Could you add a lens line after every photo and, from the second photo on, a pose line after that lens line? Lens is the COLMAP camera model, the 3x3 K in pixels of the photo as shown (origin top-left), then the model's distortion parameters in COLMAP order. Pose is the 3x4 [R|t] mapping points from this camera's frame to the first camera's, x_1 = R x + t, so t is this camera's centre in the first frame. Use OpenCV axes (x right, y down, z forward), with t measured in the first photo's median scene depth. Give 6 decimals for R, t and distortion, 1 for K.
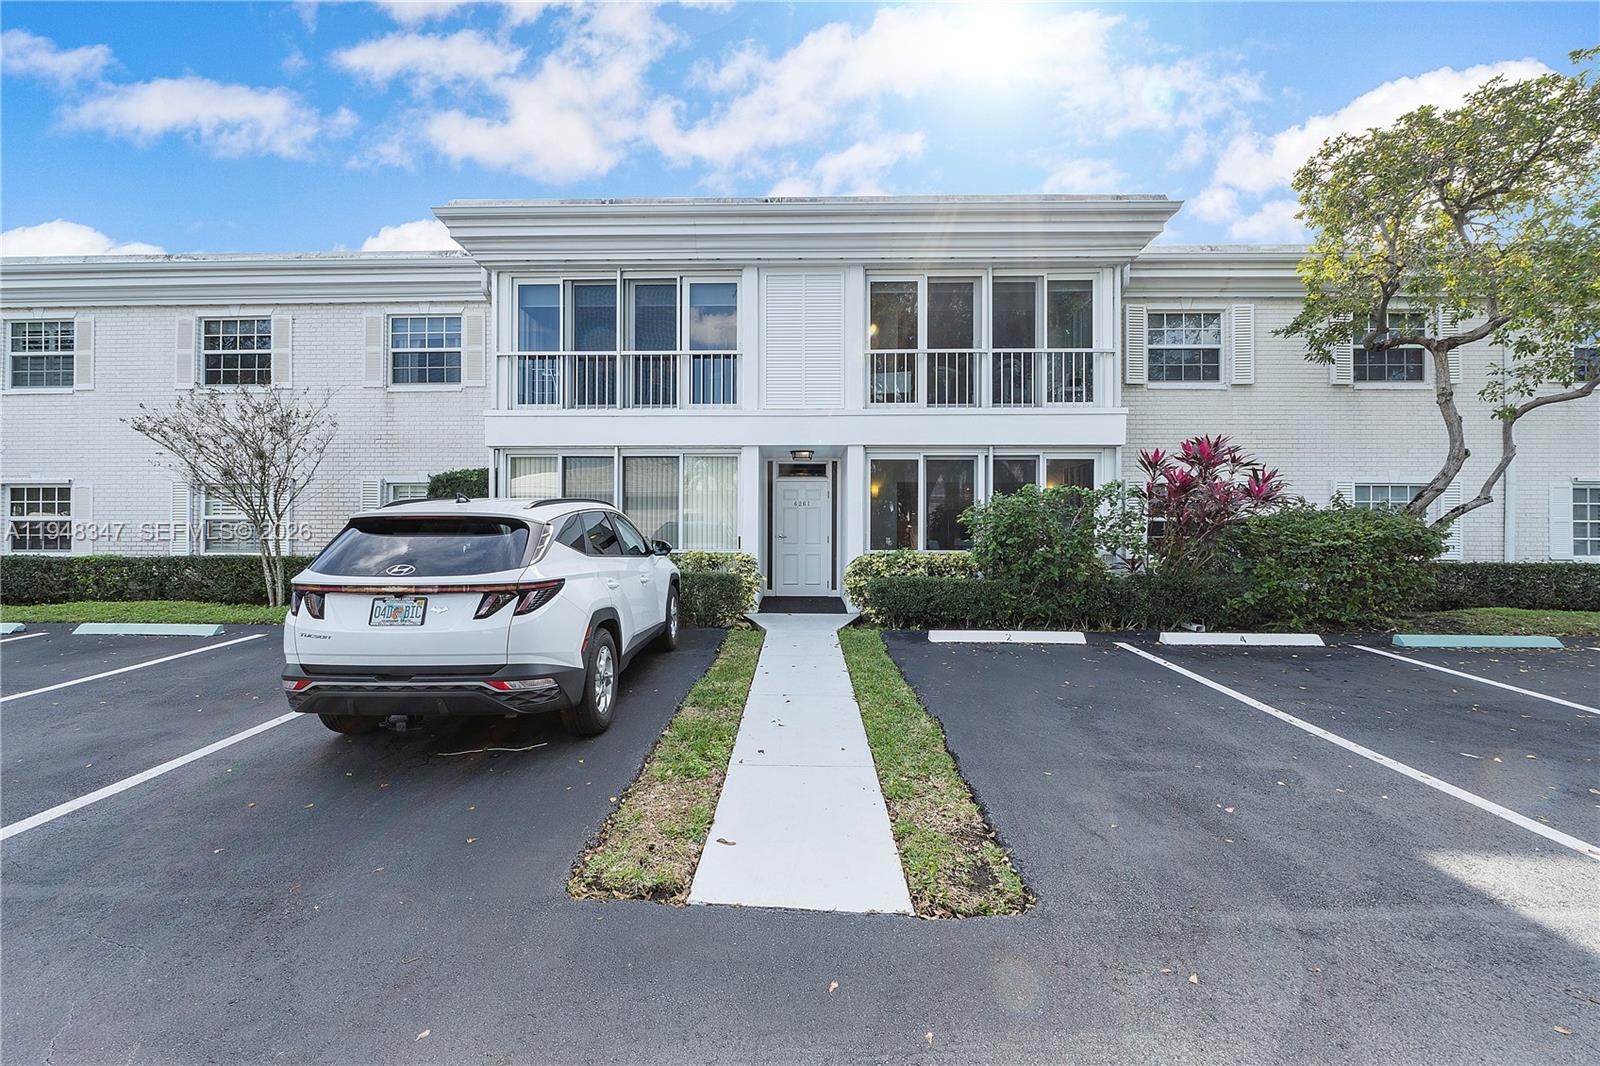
lens RADIAL K [[674.6, 0, 798.8], [0, 674.6, 530.1], [0, 0, 1]] dist [-0.007528, 0.000538]
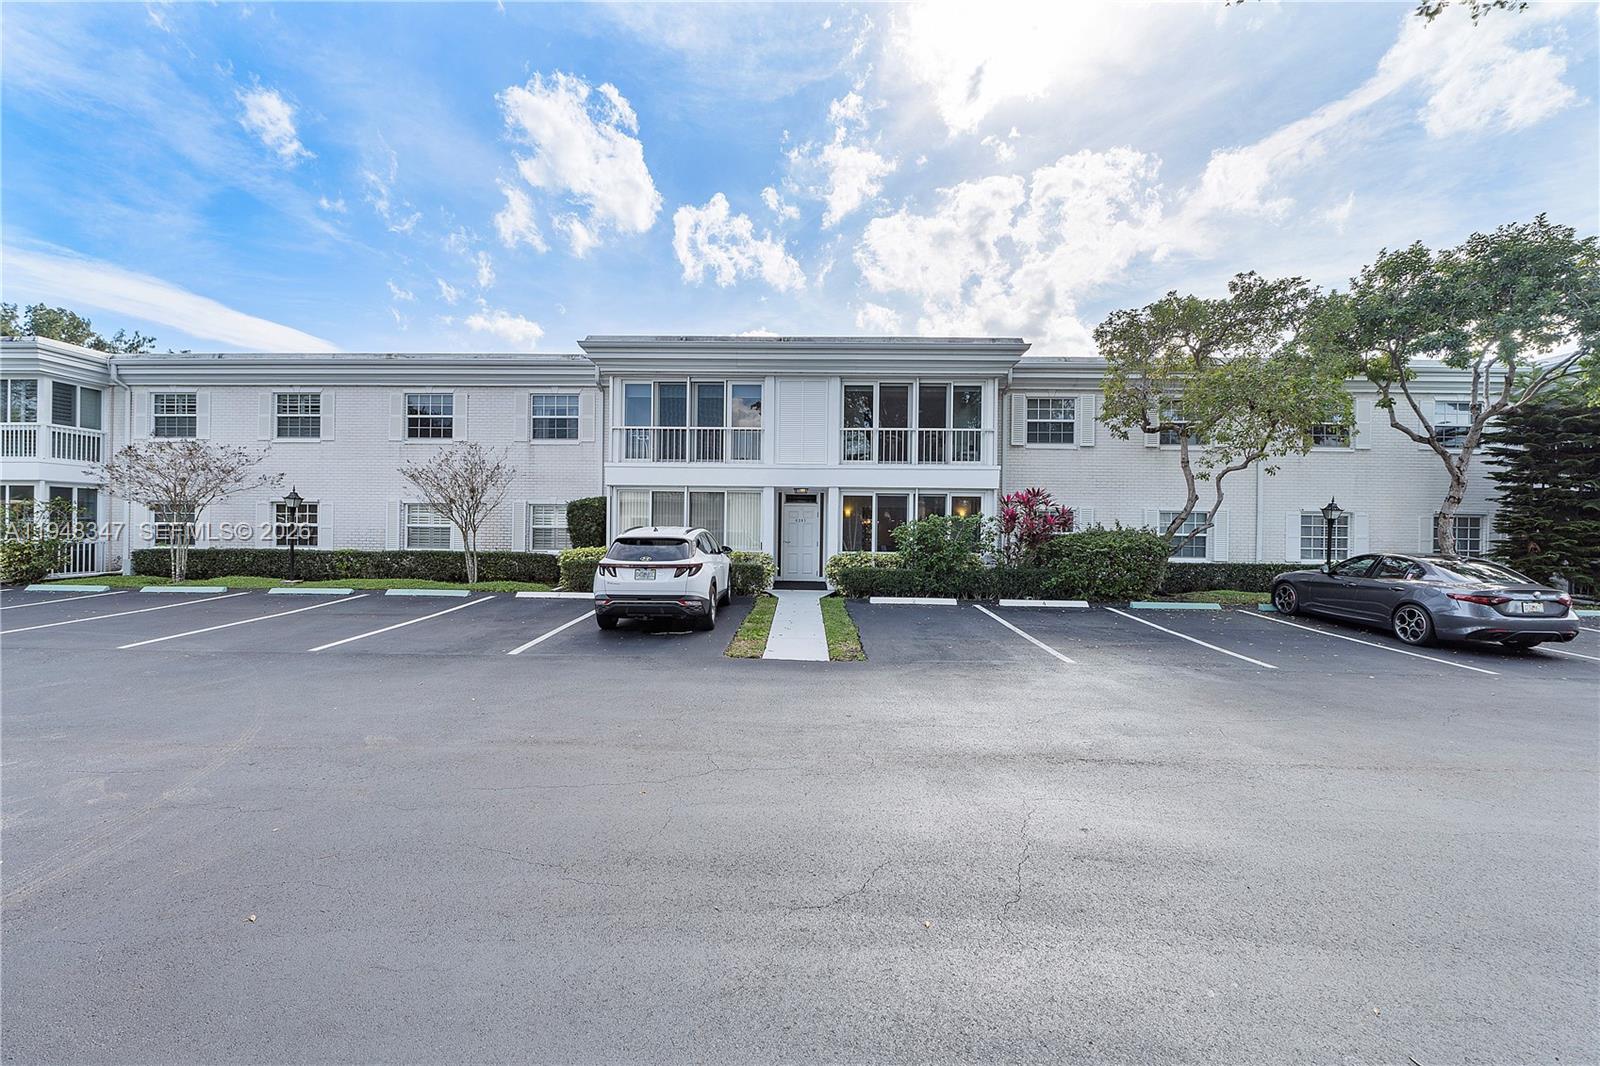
lens RADIAL K [[674.6, 0, 801.6], [0, 674.6, 537.2], [0, 0, 1]] dist [-0.007528, 0.000538]
pose [[0.999943, 0.010306, 0.002856, 0.003782], [-0.010346, 0.999845, 0.014231, -0.026152], [-0.002709, -0.014259, 0.999895, -0.621498]]
